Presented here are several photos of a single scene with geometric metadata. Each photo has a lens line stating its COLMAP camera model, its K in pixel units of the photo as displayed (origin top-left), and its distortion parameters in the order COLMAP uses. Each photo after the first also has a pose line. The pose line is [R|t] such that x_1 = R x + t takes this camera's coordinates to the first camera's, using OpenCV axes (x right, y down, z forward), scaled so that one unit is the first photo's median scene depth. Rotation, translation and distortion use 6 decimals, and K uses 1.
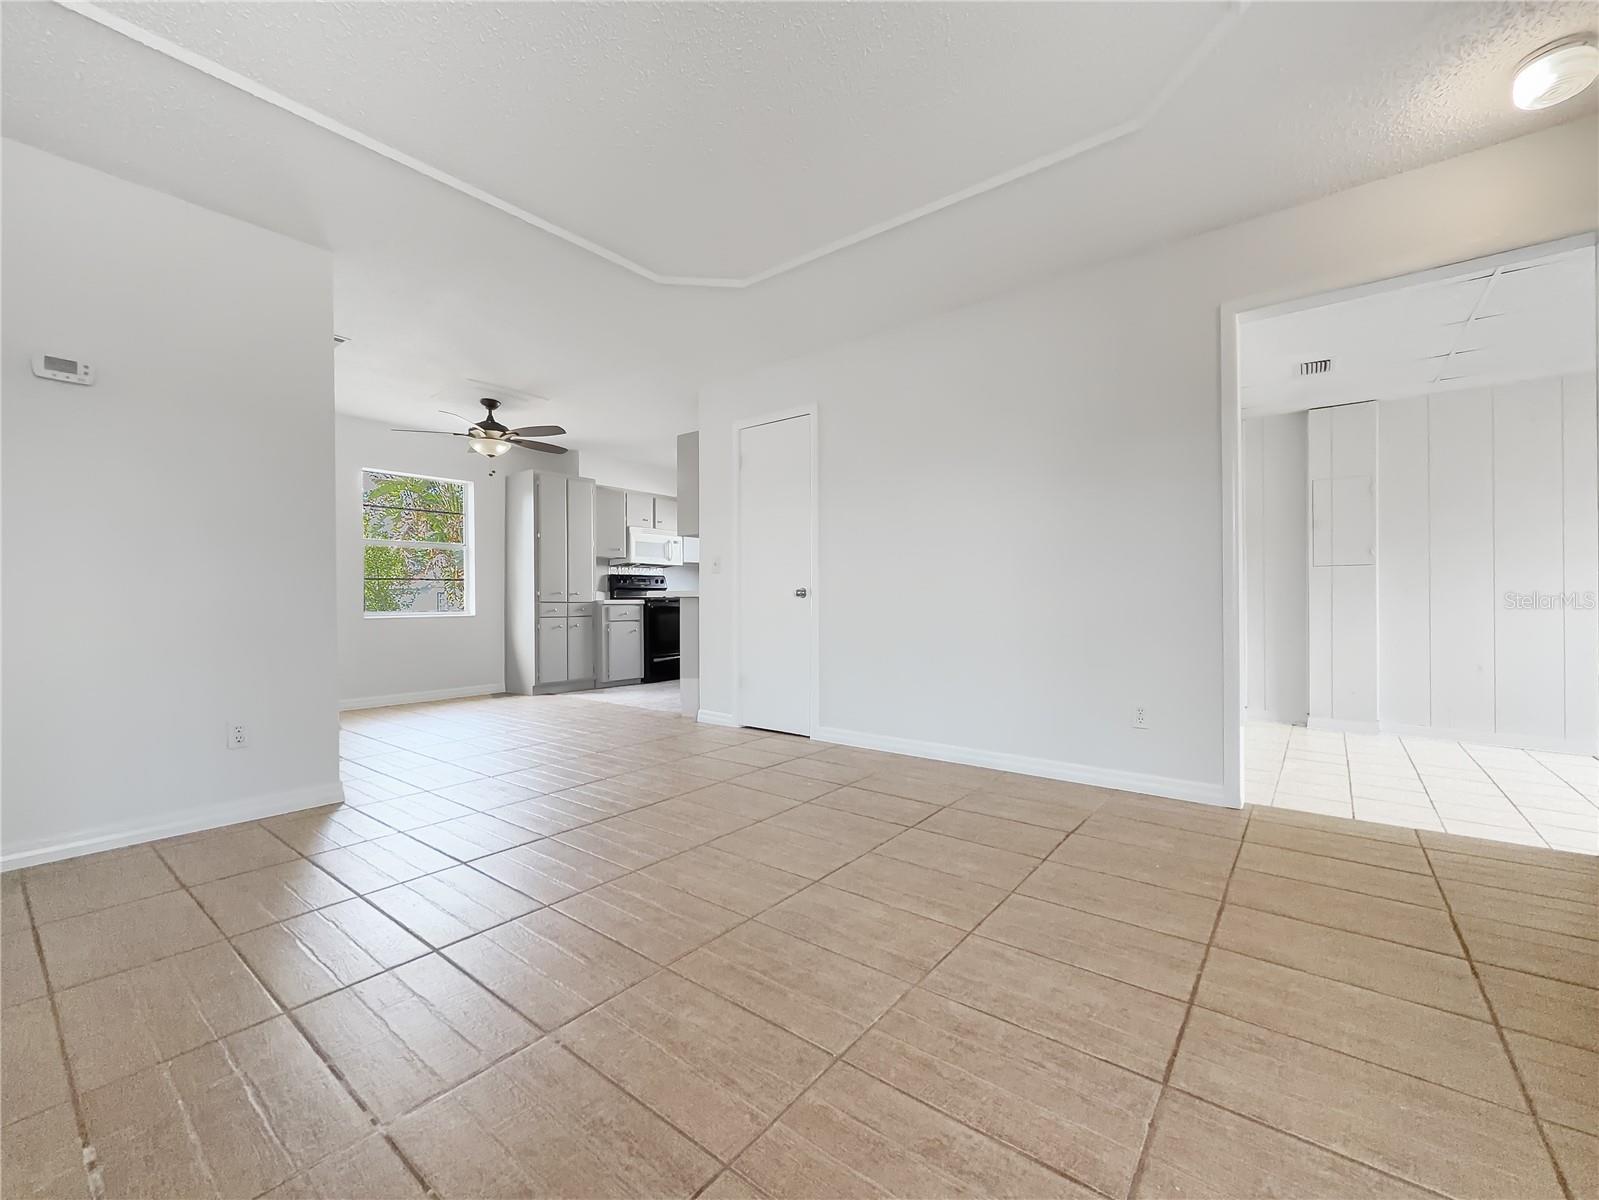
lens RADIAL K [[653.9, 0, 799.5], [0, 653.9, 600.0], [0, 0, 1]] dist [-0.000199, 0.000301]
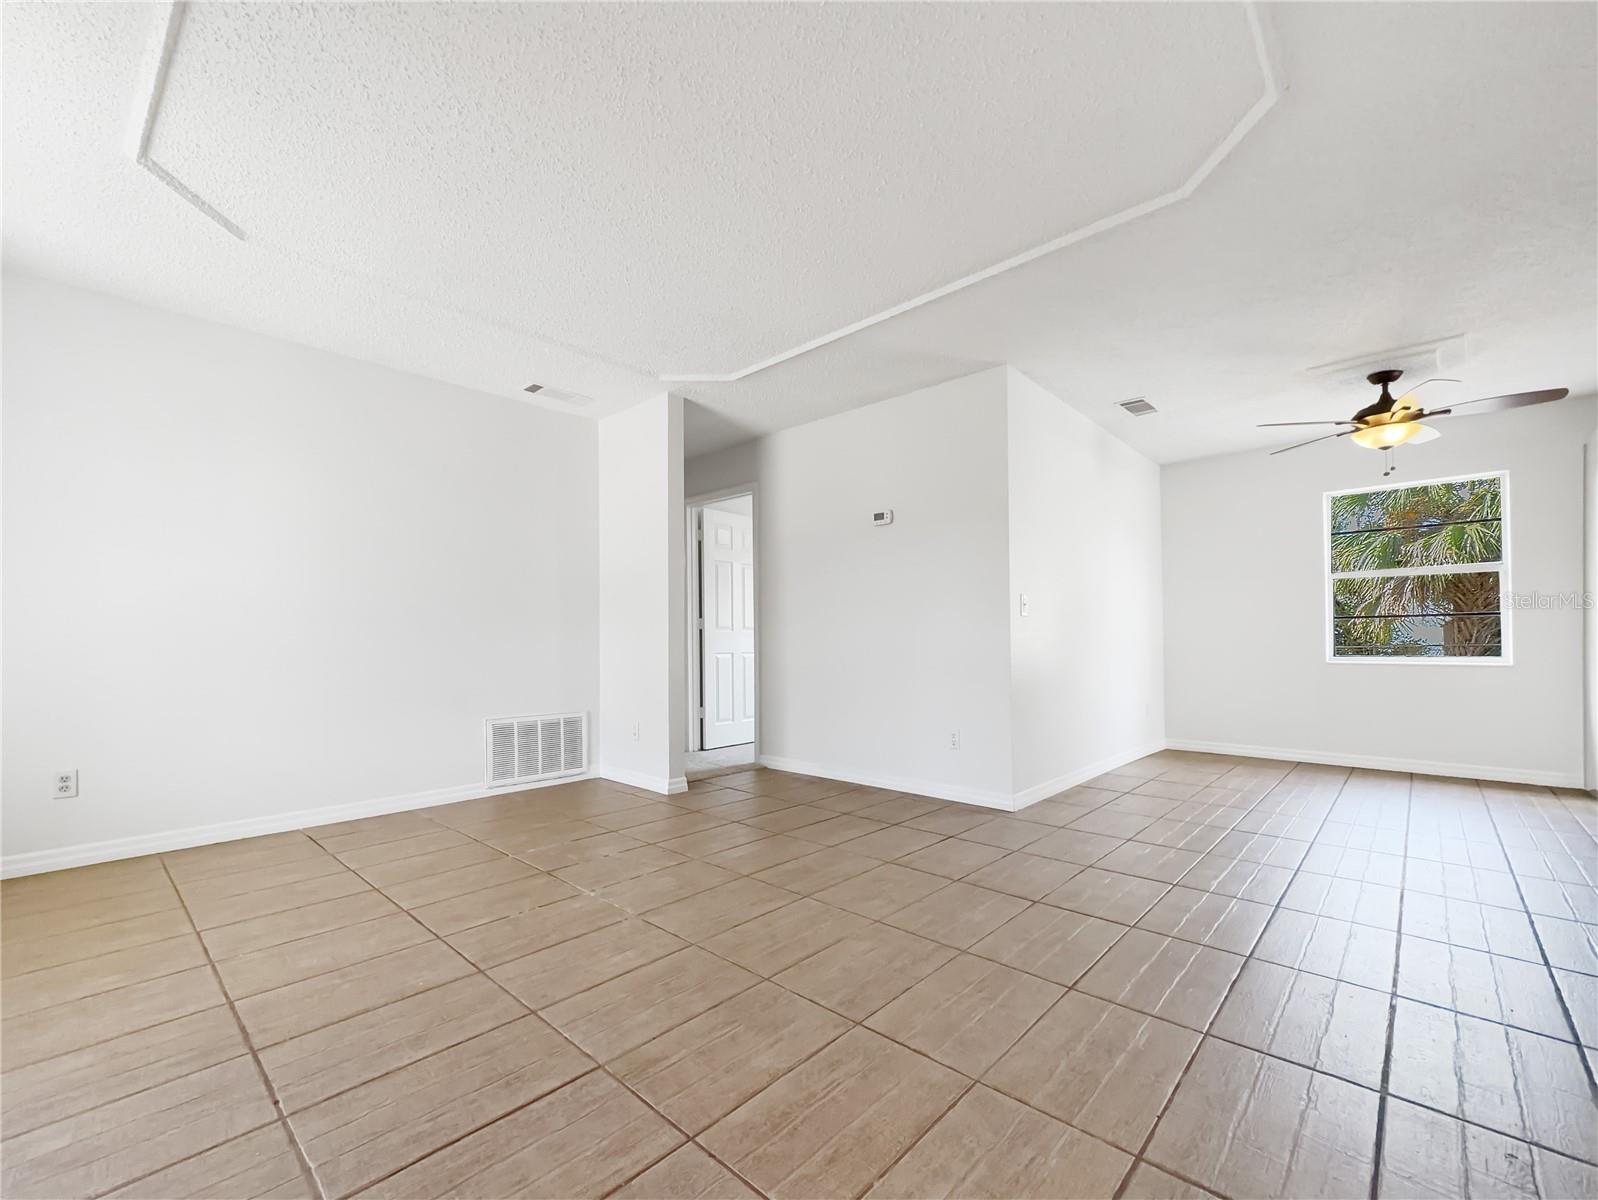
lens RADIAL K [[678.2, 0, 797.4], [0, 678.2, 634.6], [0, 0, 1]] dist [-0.001289, -0.000164]
pose [[-0.083066, -0.007497, -0.996516, 0.626798], [0.004088, 0.999961, -0.007864, -0.015269], [0.996536, -0.004727, -0.083032, 0.754072]]
